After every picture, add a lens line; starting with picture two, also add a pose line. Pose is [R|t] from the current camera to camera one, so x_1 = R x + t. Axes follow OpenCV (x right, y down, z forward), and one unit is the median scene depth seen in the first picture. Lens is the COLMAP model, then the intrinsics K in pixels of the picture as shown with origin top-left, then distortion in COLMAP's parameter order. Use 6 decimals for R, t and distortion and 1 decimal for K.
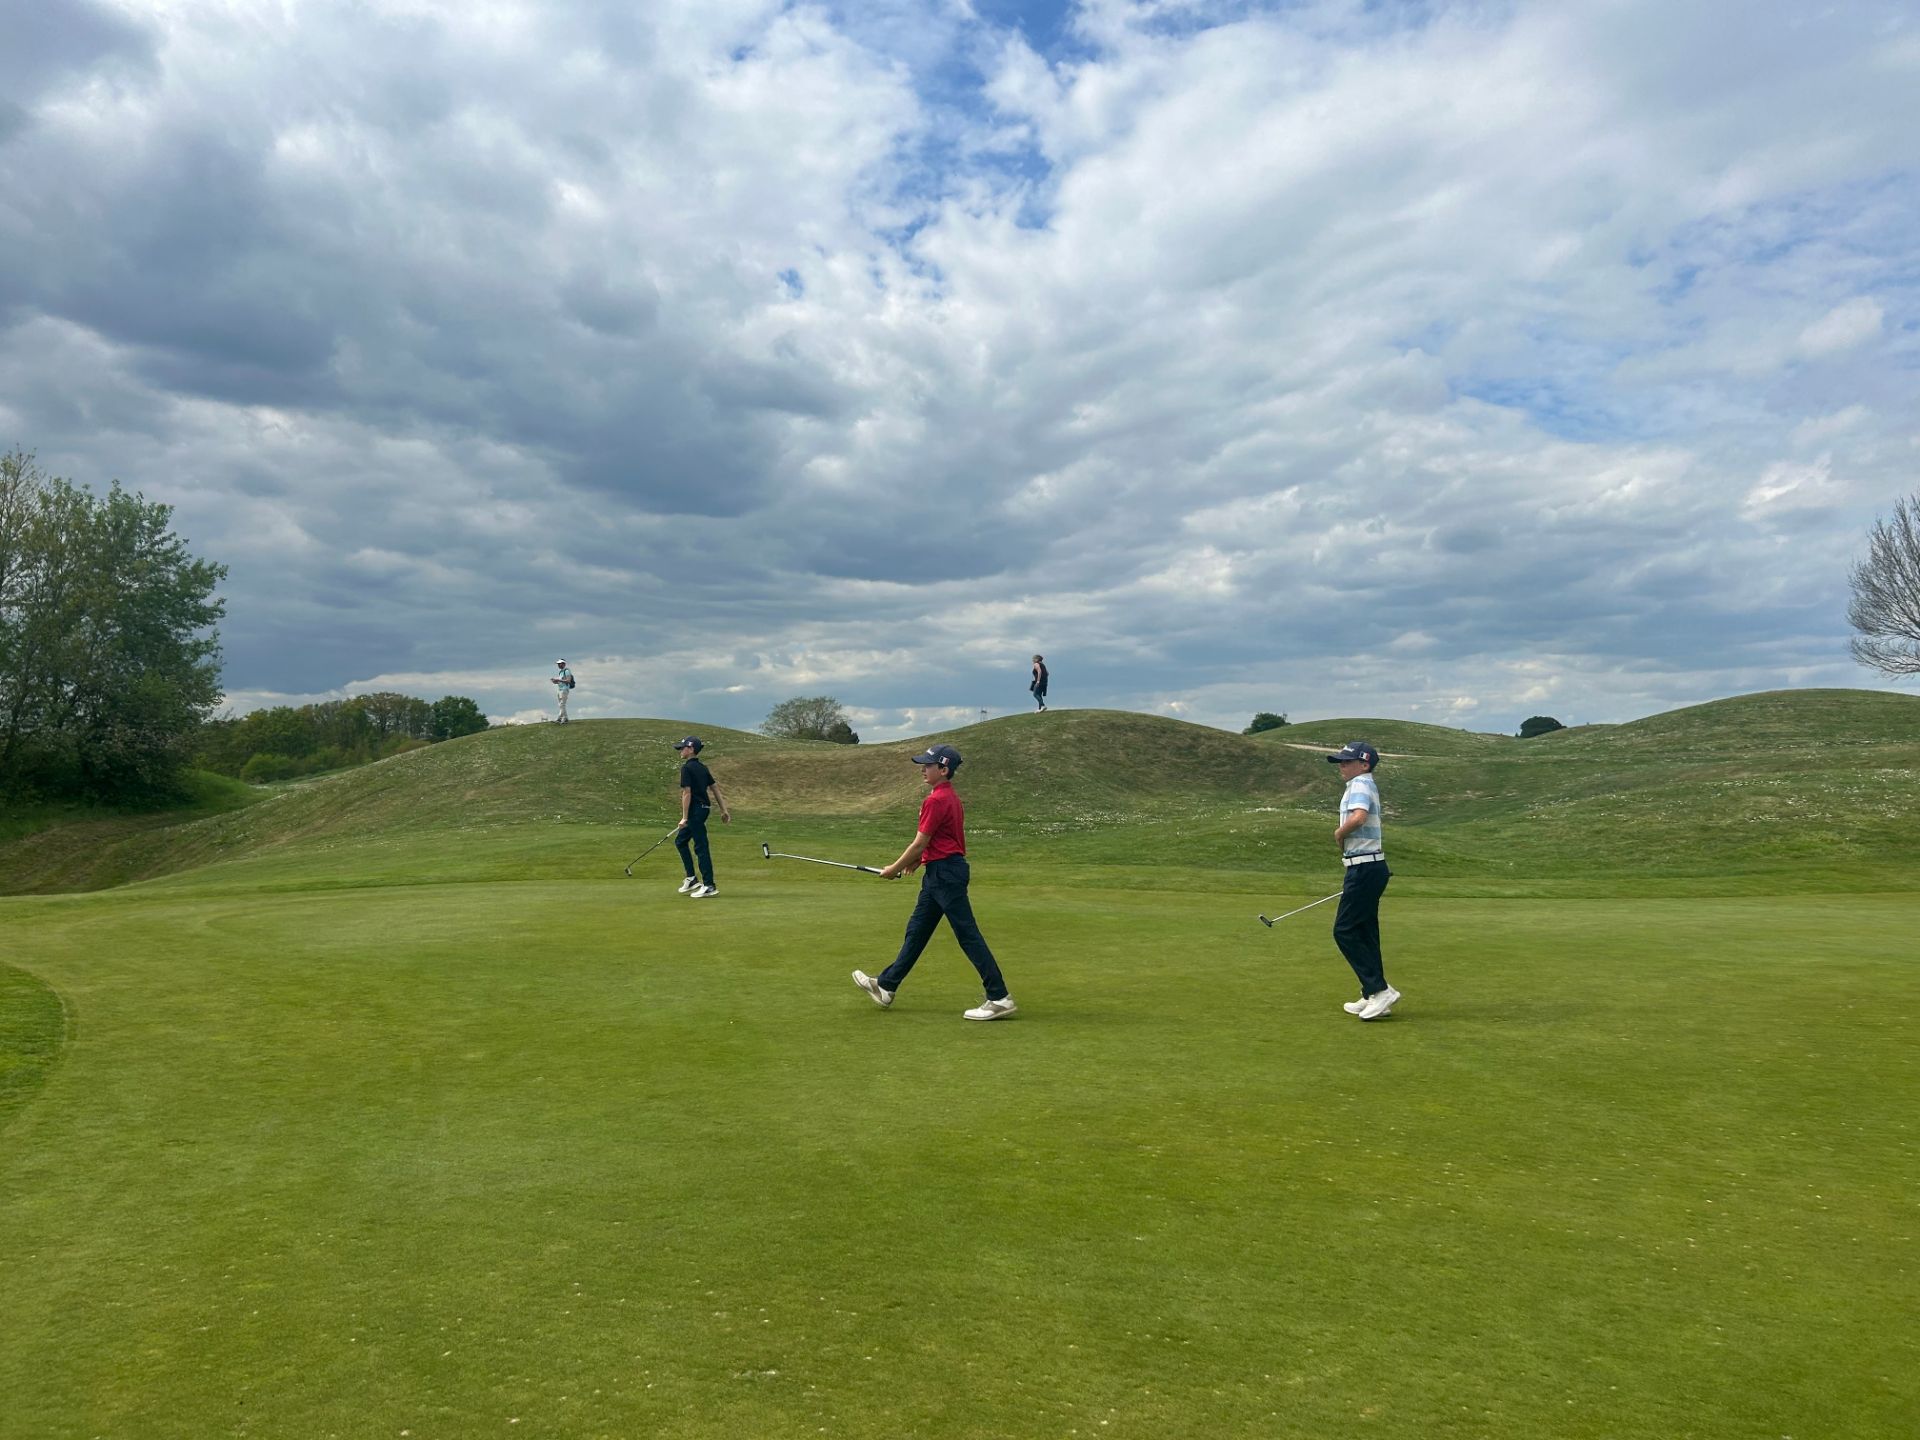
lens RADIAL K [[1434.6, 0, 960.0], [0, 1434.6, 720.0], [0, 0, 1]] dist [0.083503, -0.113470]
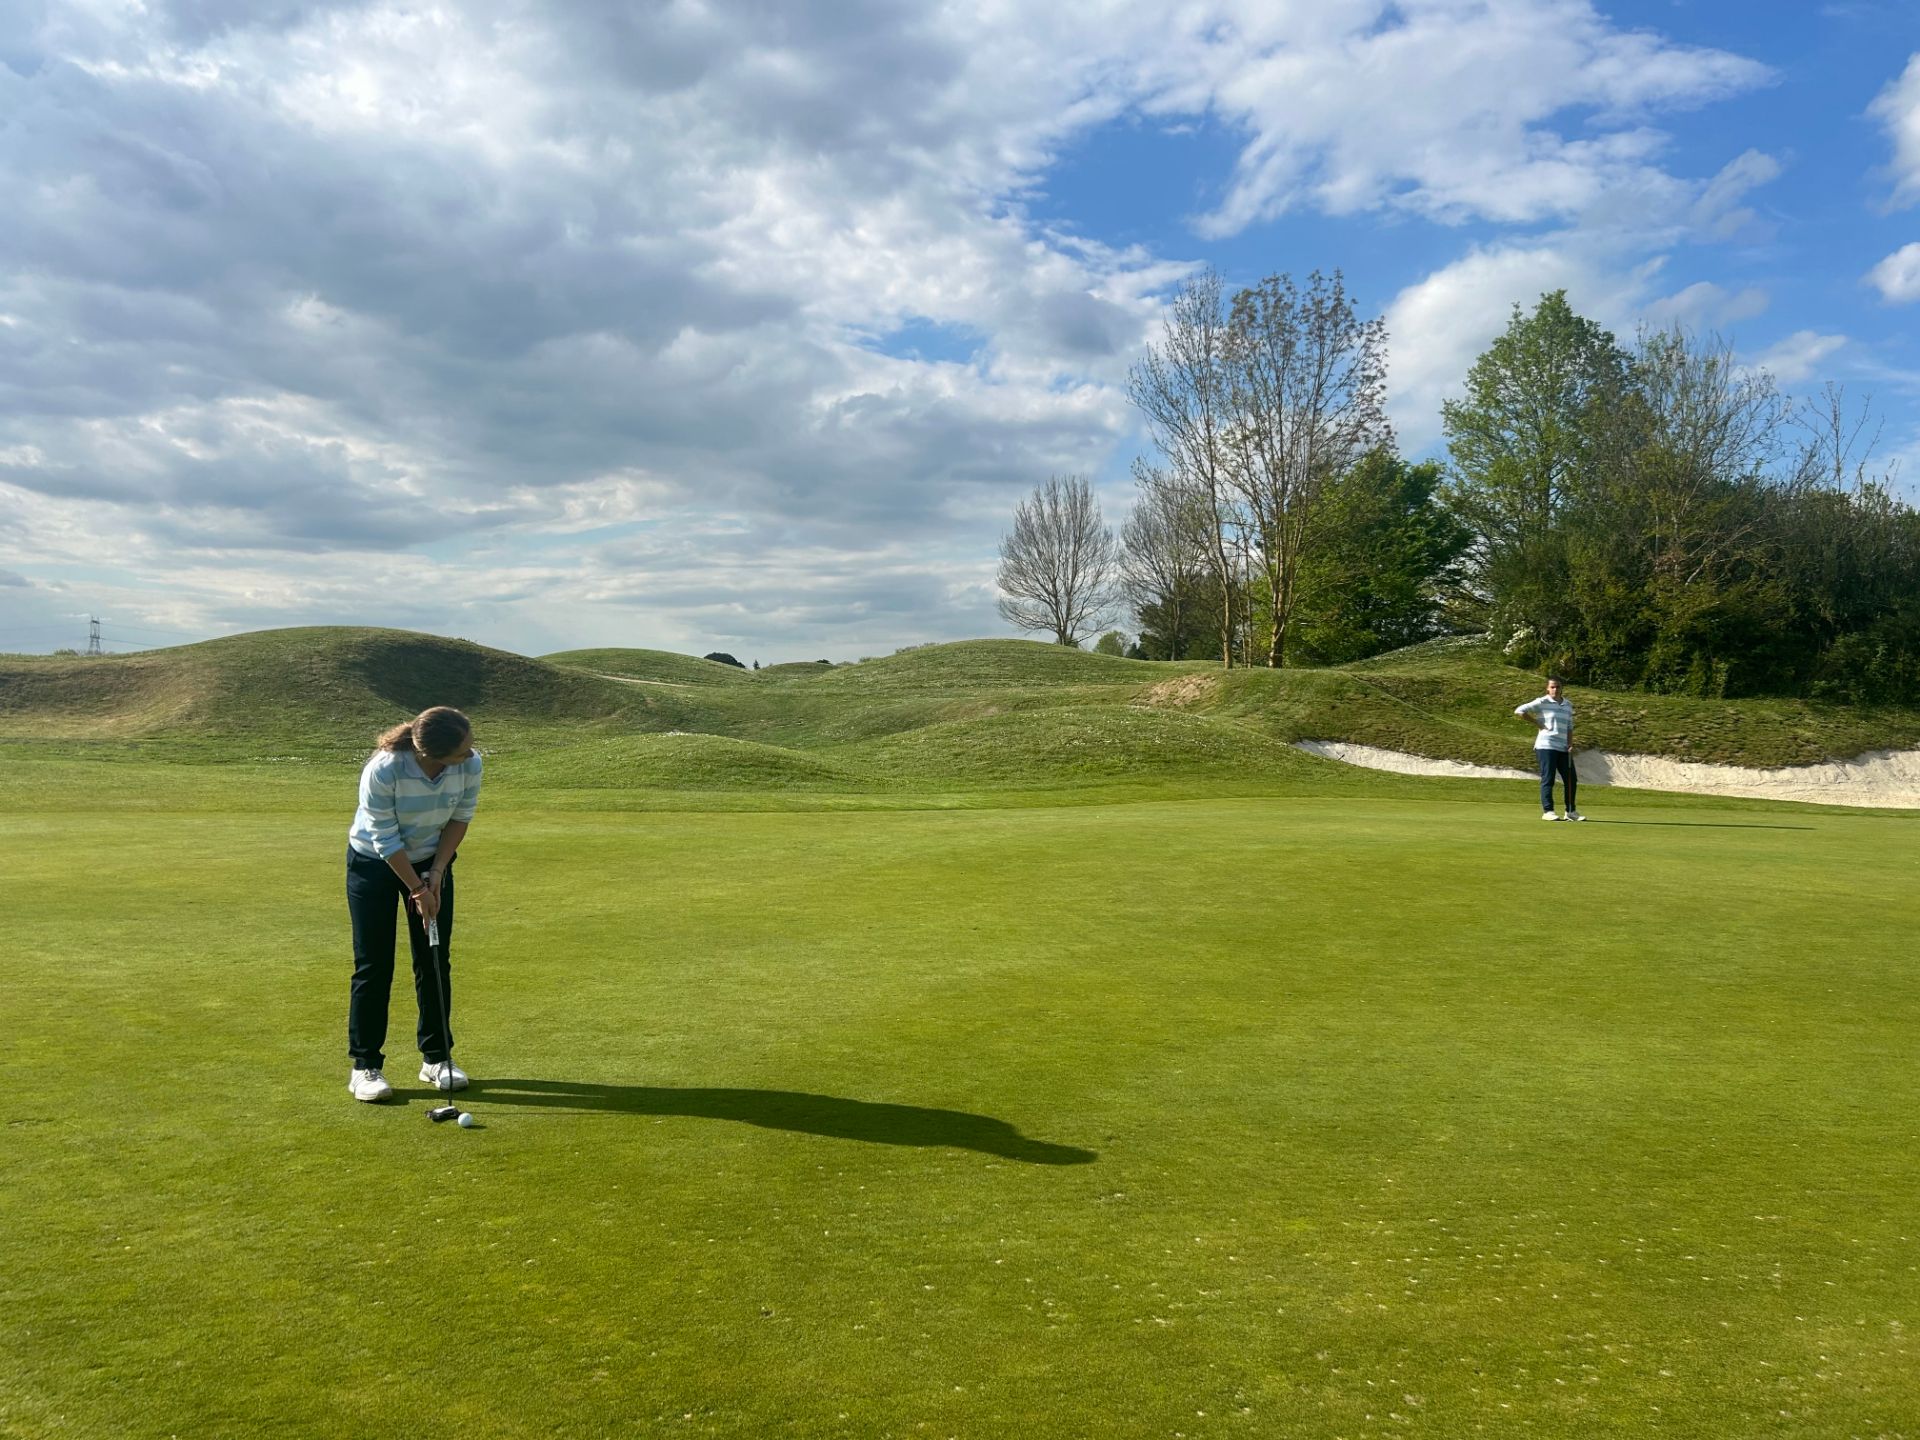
lens RADIAL K [[1433.4, 0, 949.5], [0, 1433.4, 737.9], [0, 0, 1]] dist [0.081549, -0.119299]
pose [[0.853877, 0.006688, 0.520431, -0.083045], [-0.038514, 0.997988, 0.050365, 0.002834], [-0.519047, -0.063049, 0.852417, 0.009989]]
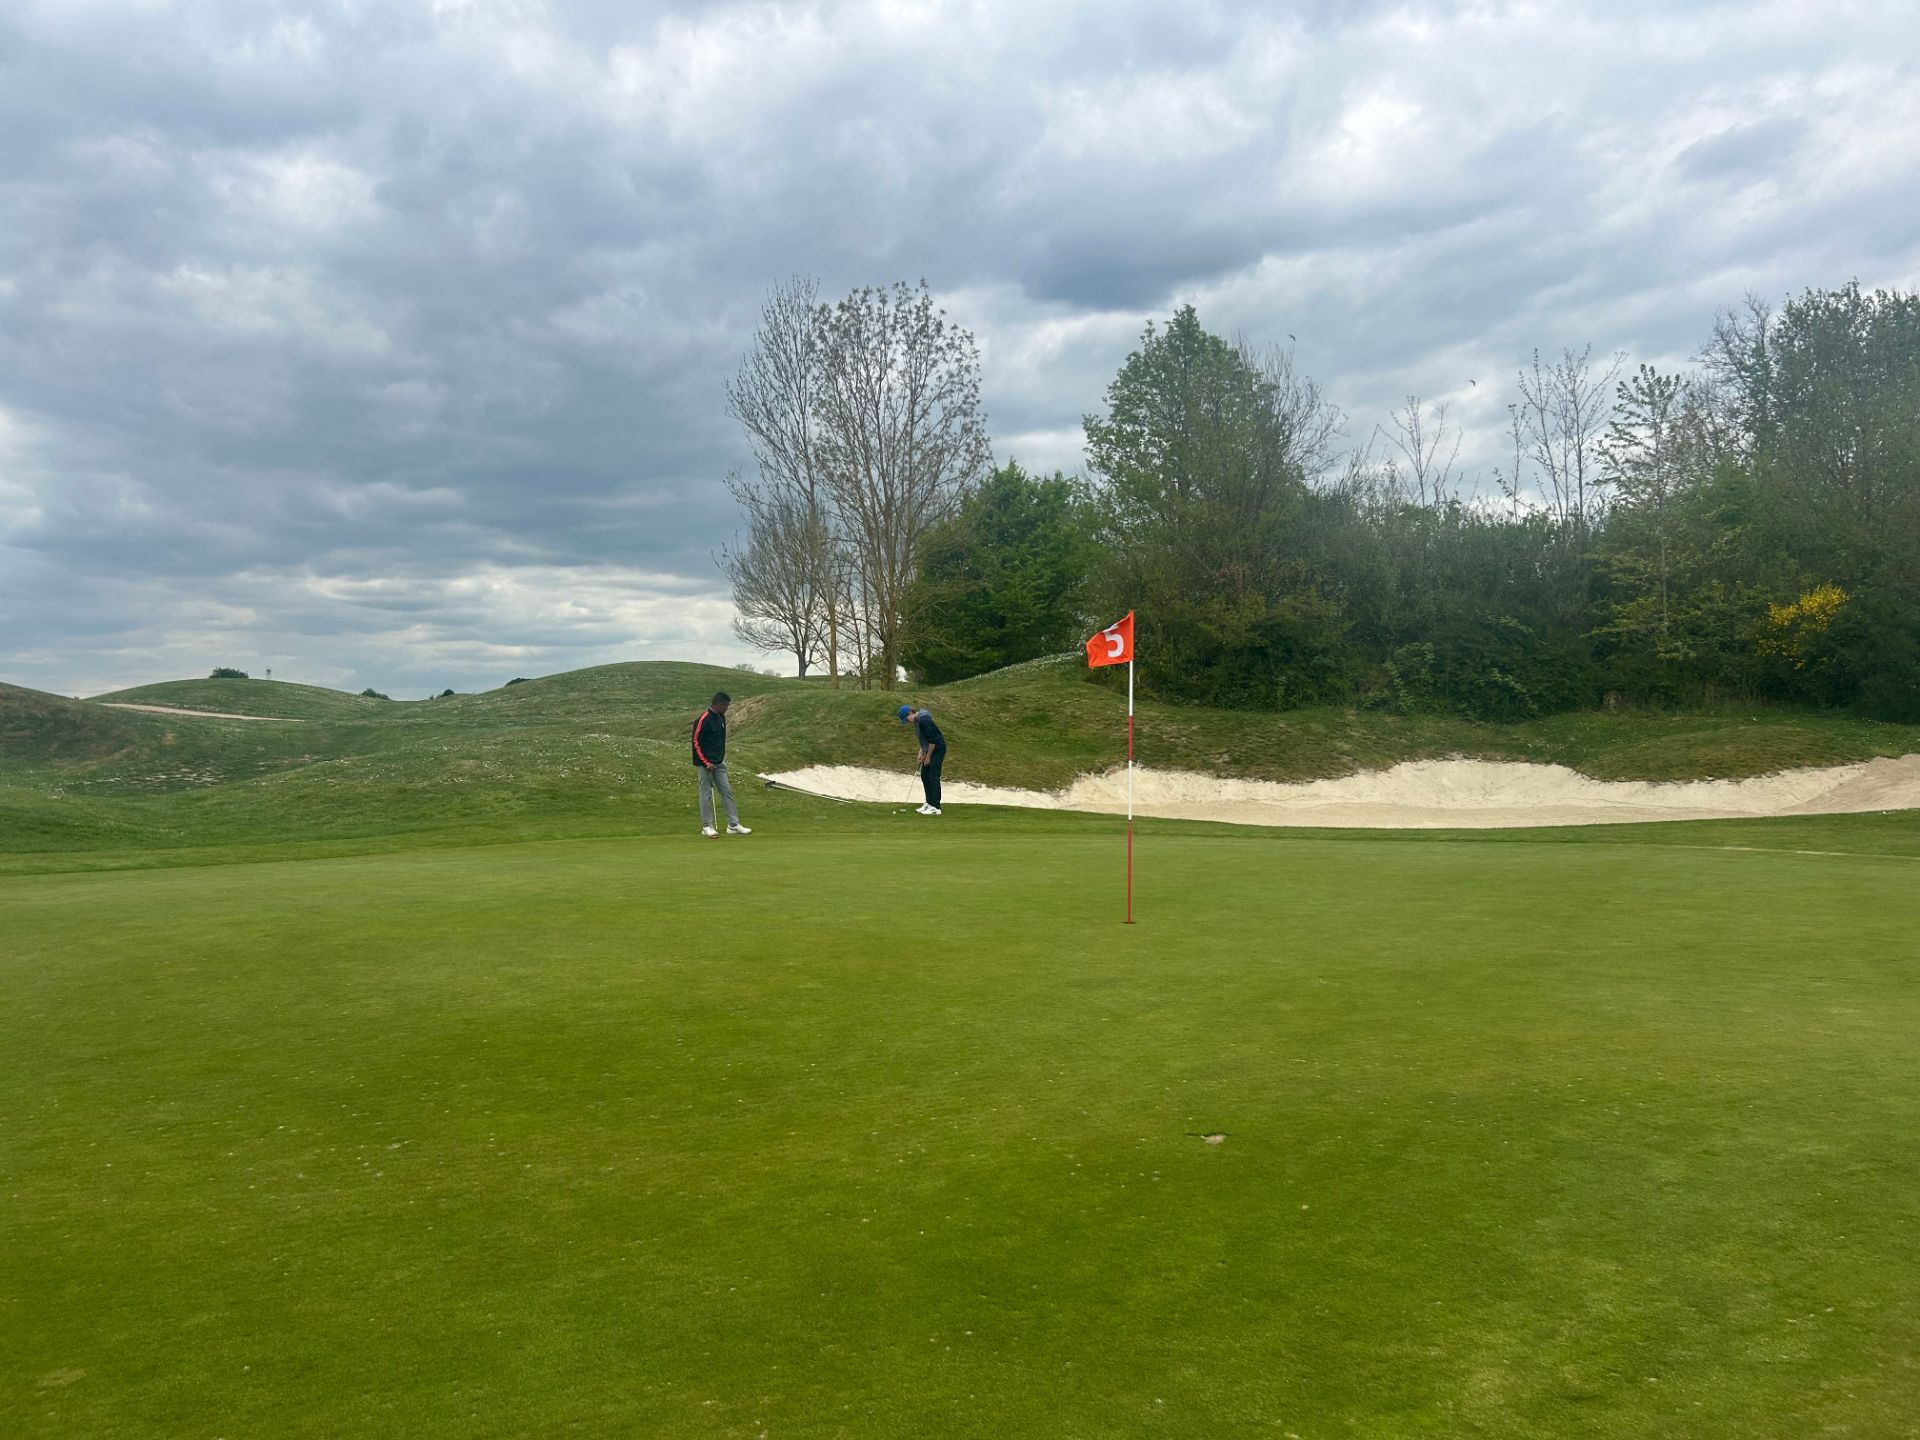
lens RADIAL K [[1434.6, 0, 960.0], [0, 1434.6, 720.0], [0, 0, 1]] dist [0.083503, -0.113470]
pose [[0.785953, 0.003135, 0.618279, 0.085624], [-0.020137, 0.999586, 0.020531, -0.003713], [-0.617959, -0.028587, 0.785691, -0.043567]]
